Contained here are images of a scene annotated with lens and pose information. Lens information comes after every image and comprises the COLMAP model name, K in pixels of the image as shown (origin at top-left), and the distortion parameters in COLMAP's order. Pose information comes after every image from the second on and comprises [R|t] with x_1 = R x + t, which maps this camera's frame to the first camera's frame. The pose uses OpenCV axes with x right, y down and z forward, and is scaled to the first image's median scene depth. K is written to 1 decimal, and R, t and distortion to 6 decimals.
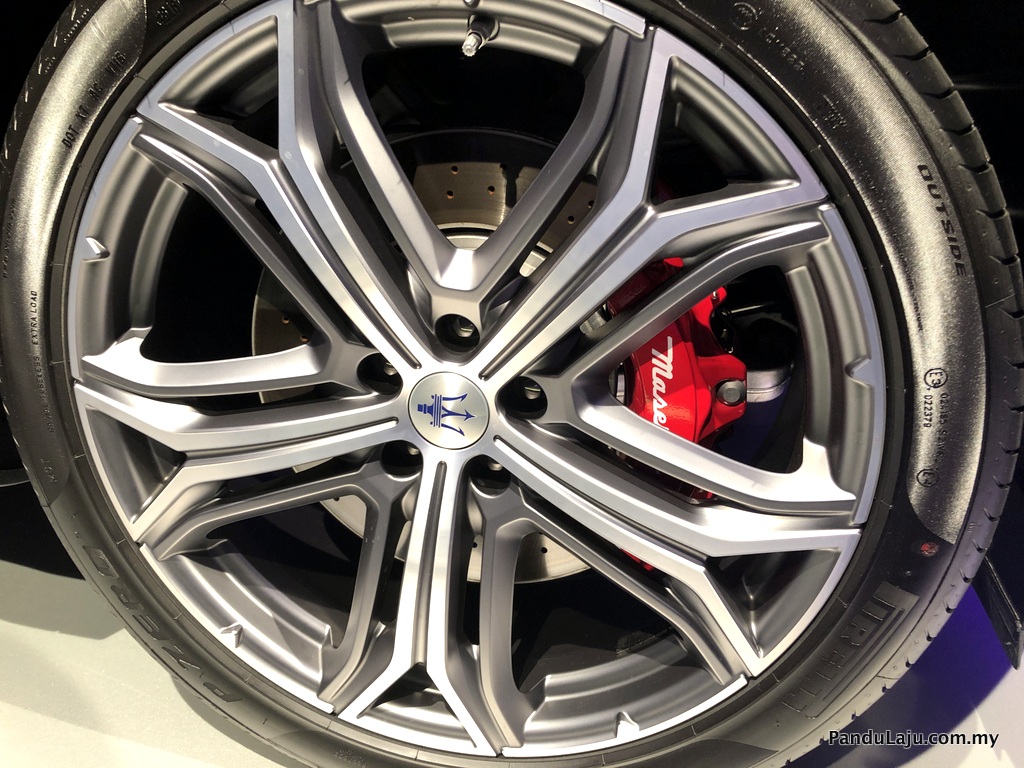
lens RADIAL K [[842.1, 0, 512.0], [0, 842.1, 384.0], [0, 0, 1]] dist [0.003394, -0.004420]
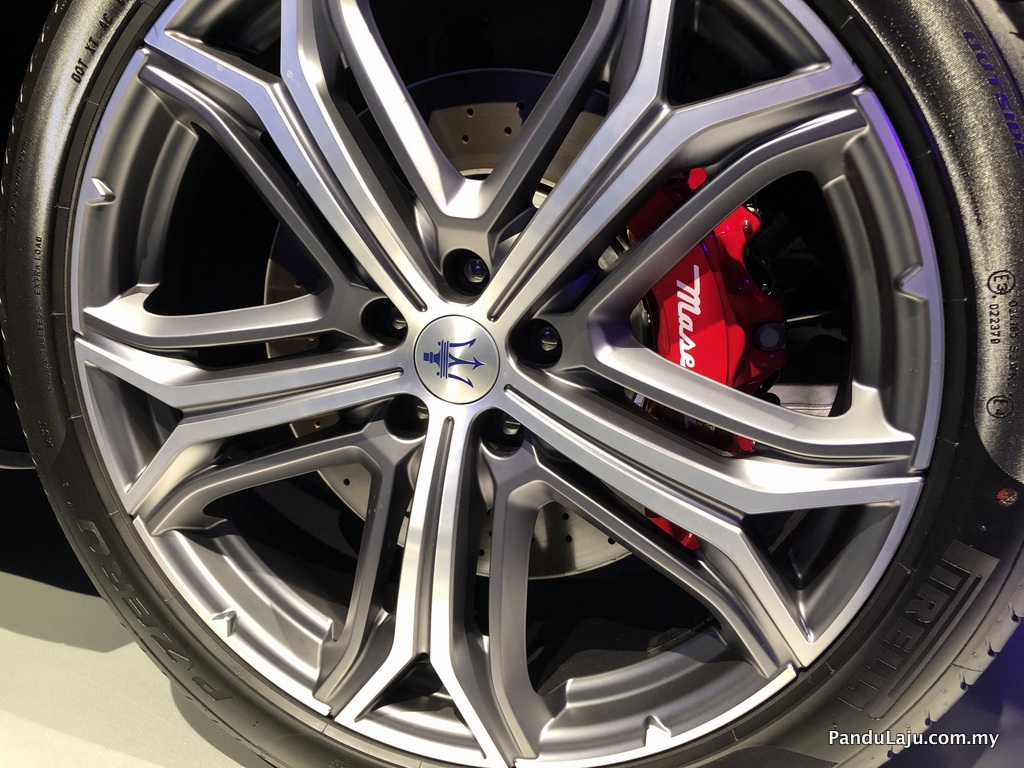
lens RADIAL K [[850.6, 0, 509.8], [0, 850.6, 364.5], [0, 0, 1]] dist [-0.007084, 0.011804]
pose [[0.996771, 0.005252, -0.080129, 0.057306], [-0.015470, 0.991726, -0.127433, 0.155814], [0.078797, 0.128261, 0.988605, 0.088976]]
